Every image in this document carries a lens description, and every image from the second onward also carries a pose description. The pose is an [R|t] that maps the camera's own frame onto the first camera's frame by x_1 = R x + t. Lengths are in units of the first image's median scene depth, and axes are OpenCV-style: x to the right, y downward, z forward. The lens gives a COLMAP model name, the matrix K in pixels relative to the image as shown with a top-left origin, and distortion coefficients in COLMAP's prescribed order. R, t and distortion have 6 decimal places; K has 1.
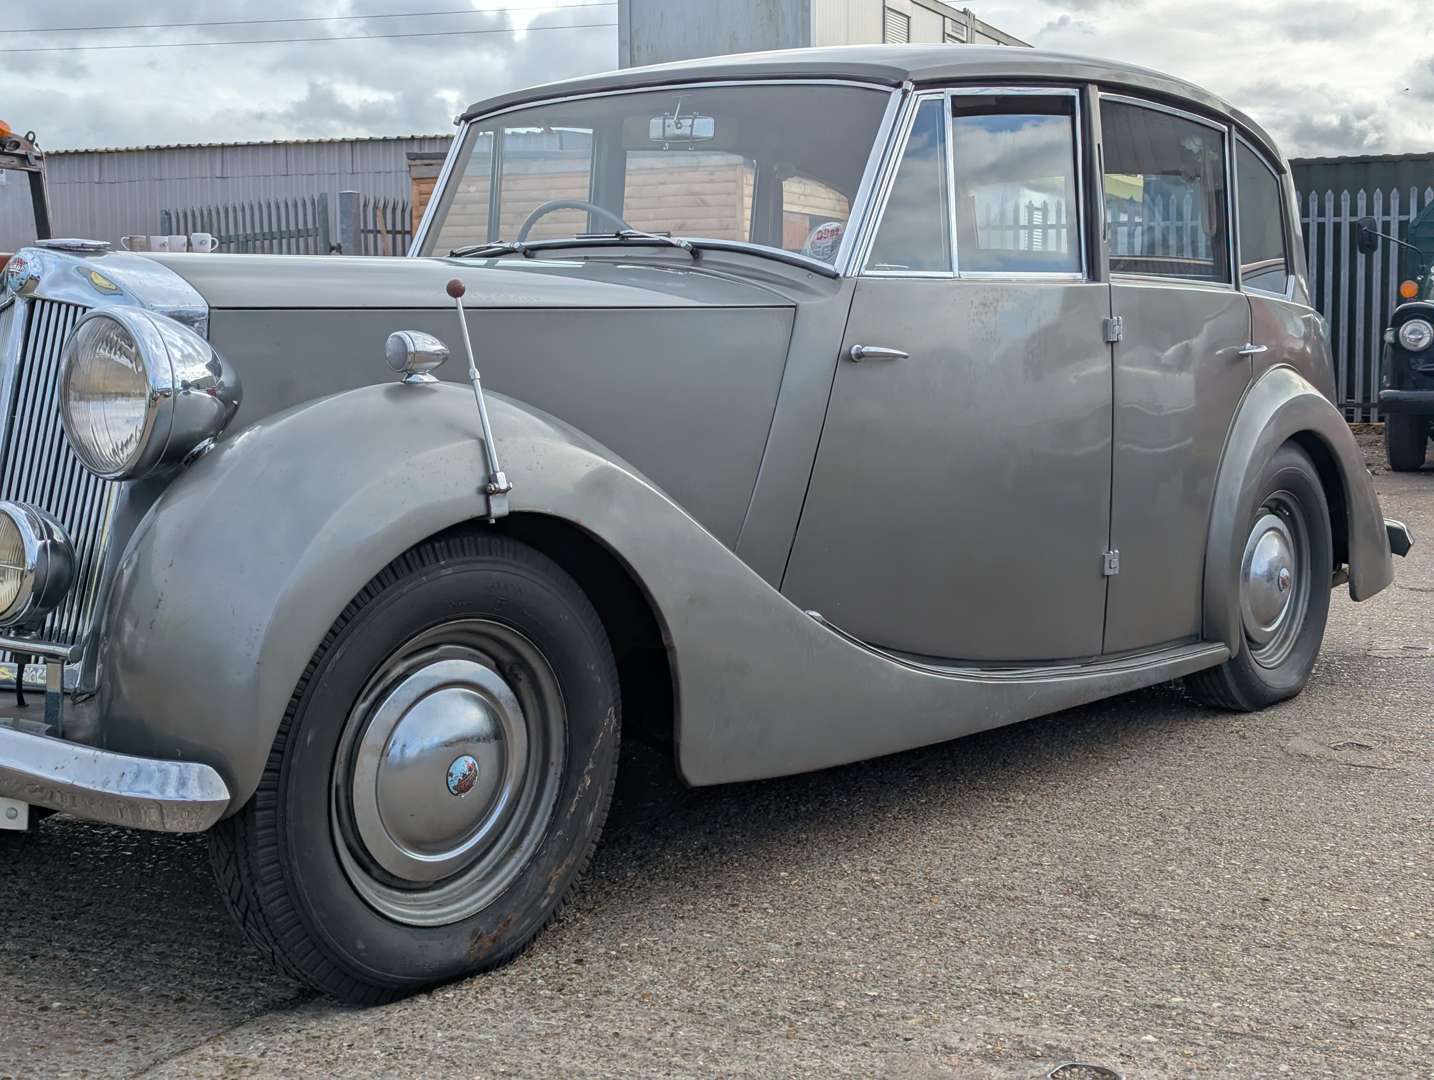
lens RADIAL K [[2018.6, 0, 739.2], [0, 2018.6, 545.3], [0, 0, 1]] dist [0.046796, 0.000000]
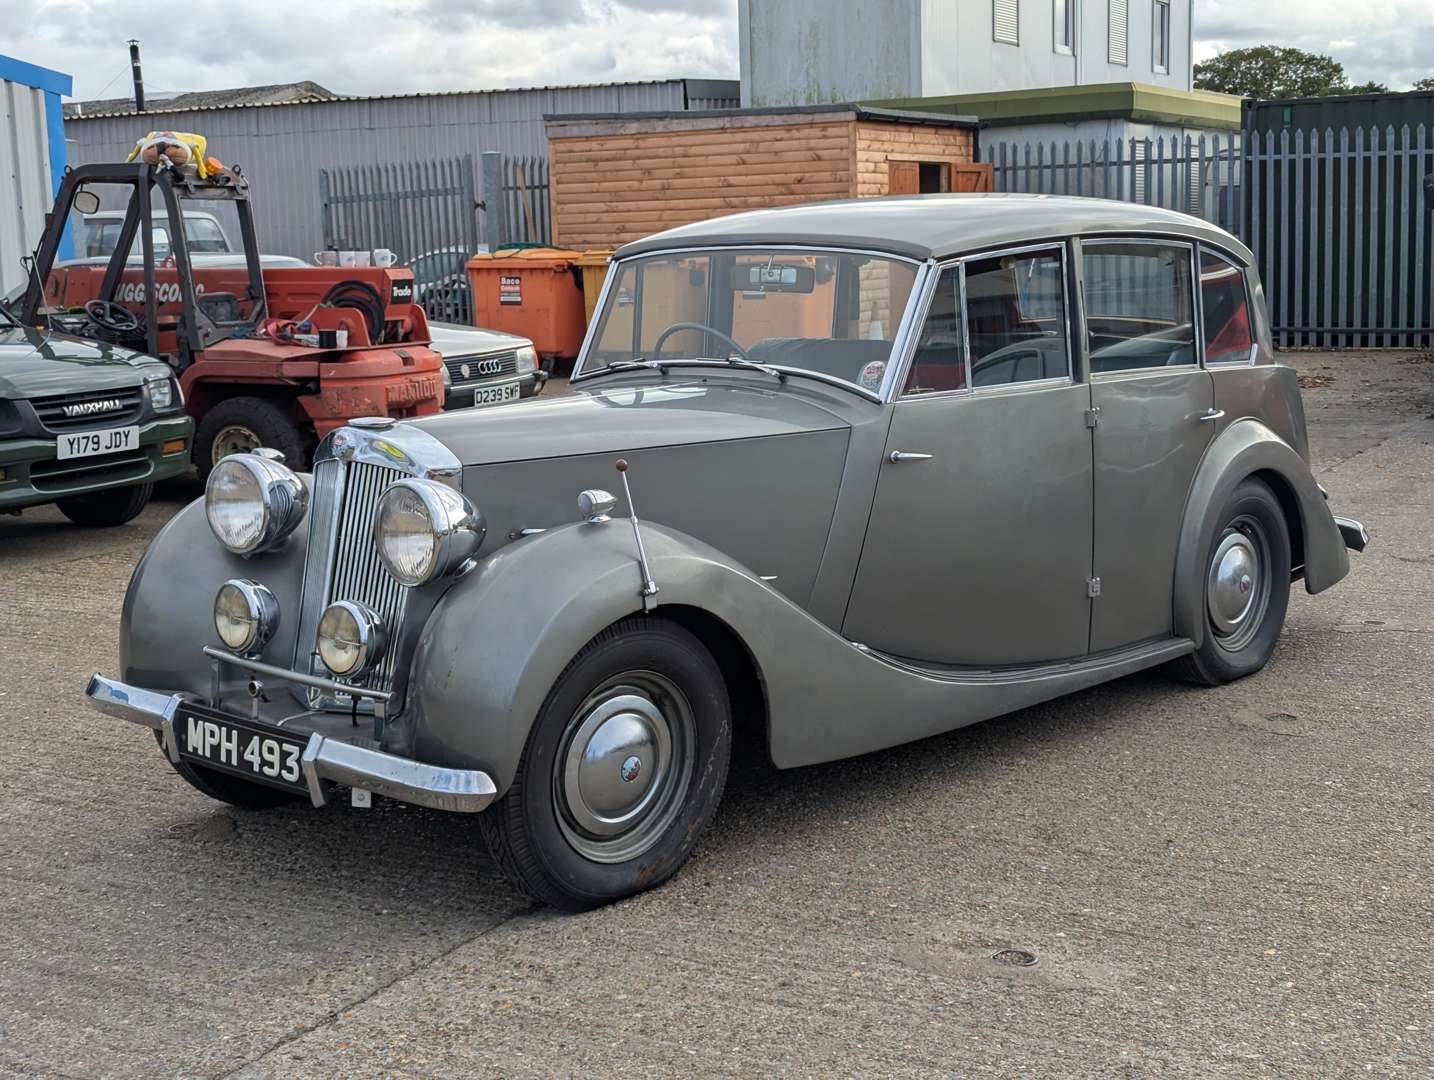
lens RADIAL K [[2018.6, 0, 703.0], [0, 2018.6, 546.6], [0, 0, 1]] dist [0.046796, 0.000000]
pose [[0.996407, -0.014072, -0.083514, 0.046904], [0.018548, 0.998419, 0.053068, -0.125178], [0.082635, -0.054427, 0.995093, -0.489527]]
